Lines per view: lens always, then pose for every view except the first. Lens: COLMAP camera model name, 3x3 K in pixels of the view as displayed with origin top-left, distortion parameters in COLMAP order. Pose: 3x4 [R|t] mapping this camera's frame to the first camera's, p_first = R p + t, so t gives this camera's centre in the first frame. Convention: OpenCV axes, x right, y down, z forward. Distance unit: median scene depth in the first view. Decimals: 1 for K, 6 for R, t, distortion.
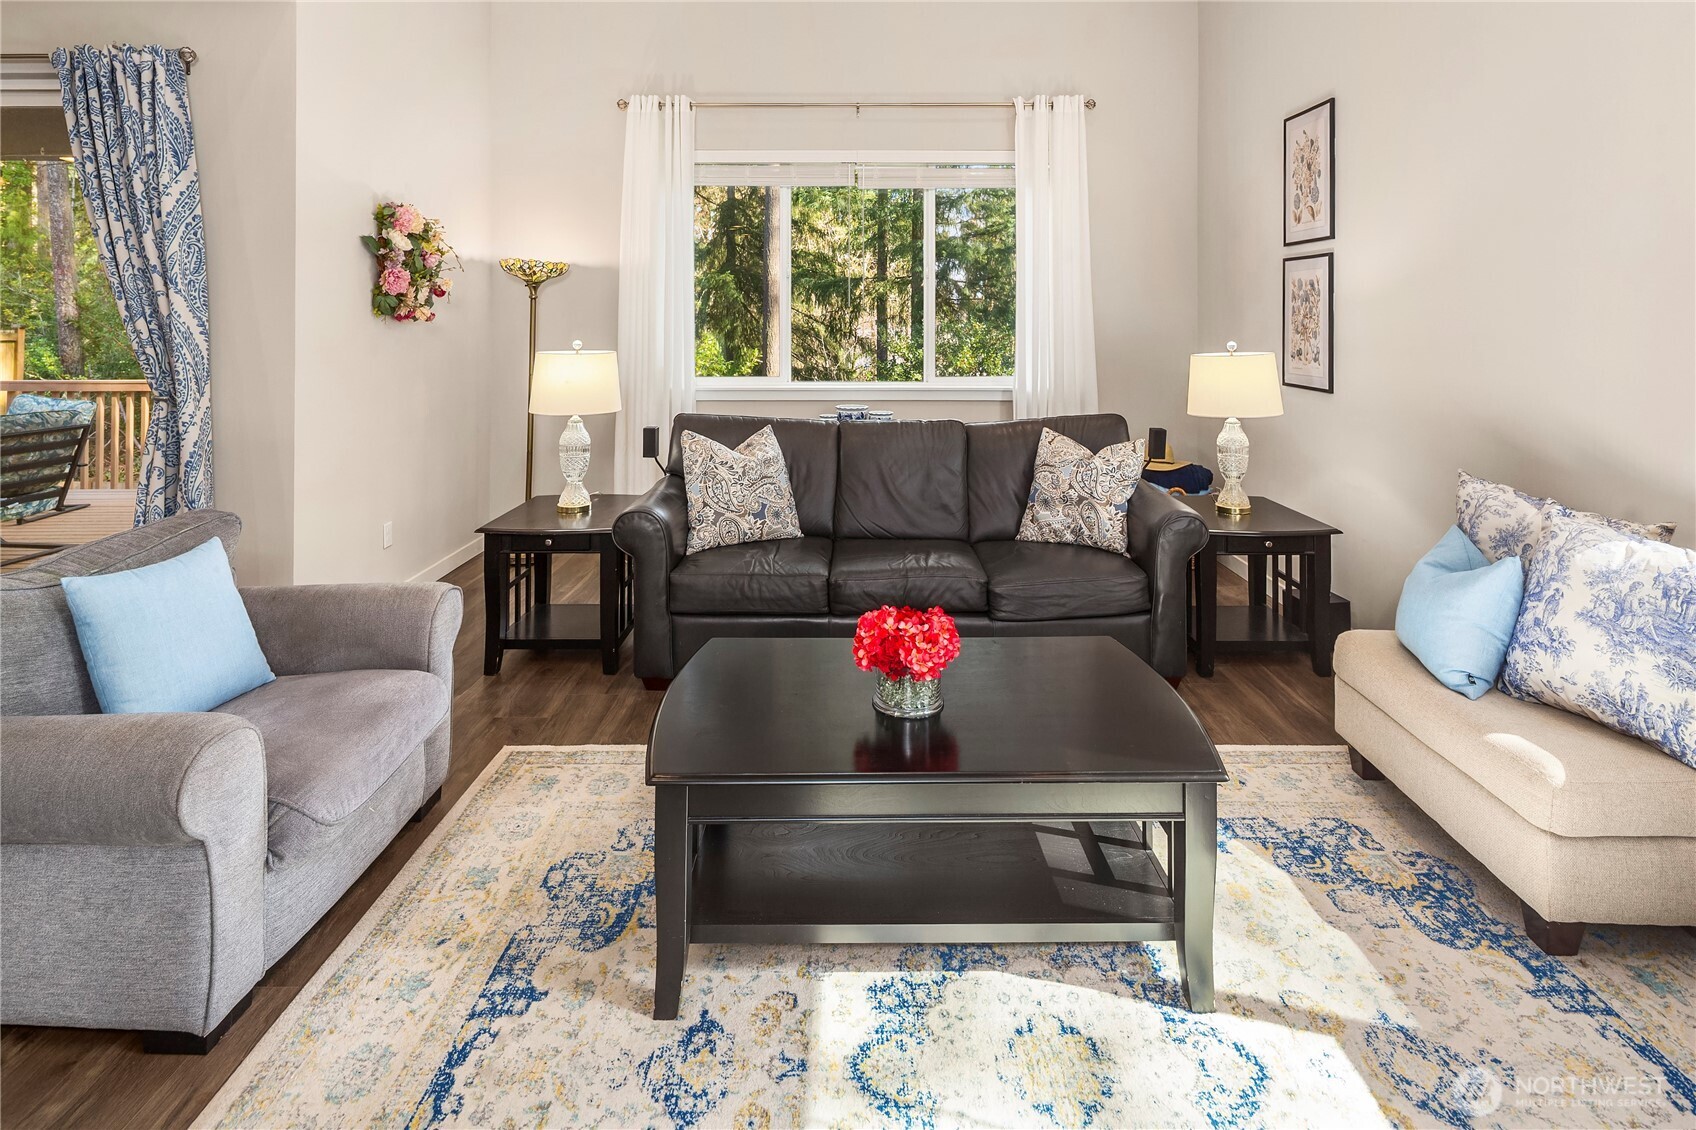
lens RADIAL K [[801.4, 0, 847.1], [0, 801.4, 471.1], [0, 0, 1]] dist [0.002779, -0.000430]
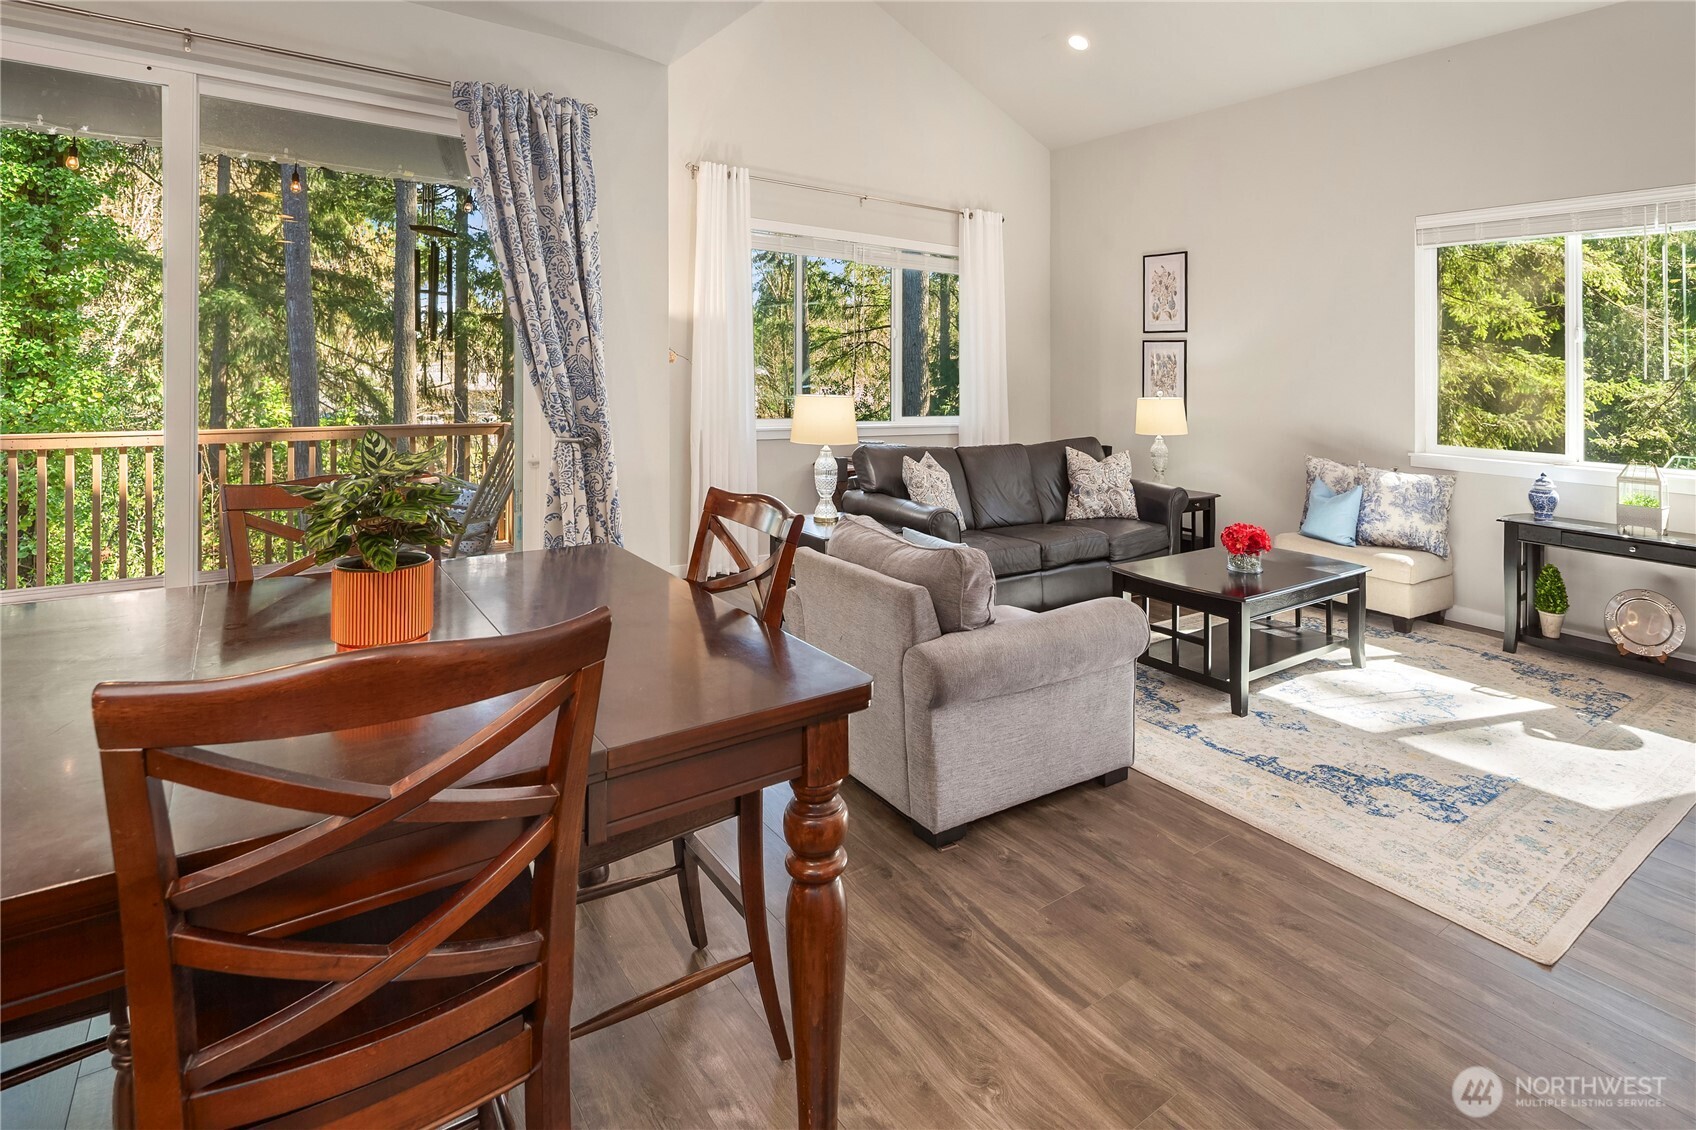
lens RADIAL K [[860.2, 0, 849.5], [0, 860.2, 564.6], [0, 0, 1]] dist [-0.015503, 0.000179]
pose [[0.812365, -0.109178, 0.572838, -1.119975], [0.085394, 0.994000, 0.068347, 0.024287], [-0.576863, -0.006606, 0.816814, -0.107230]]
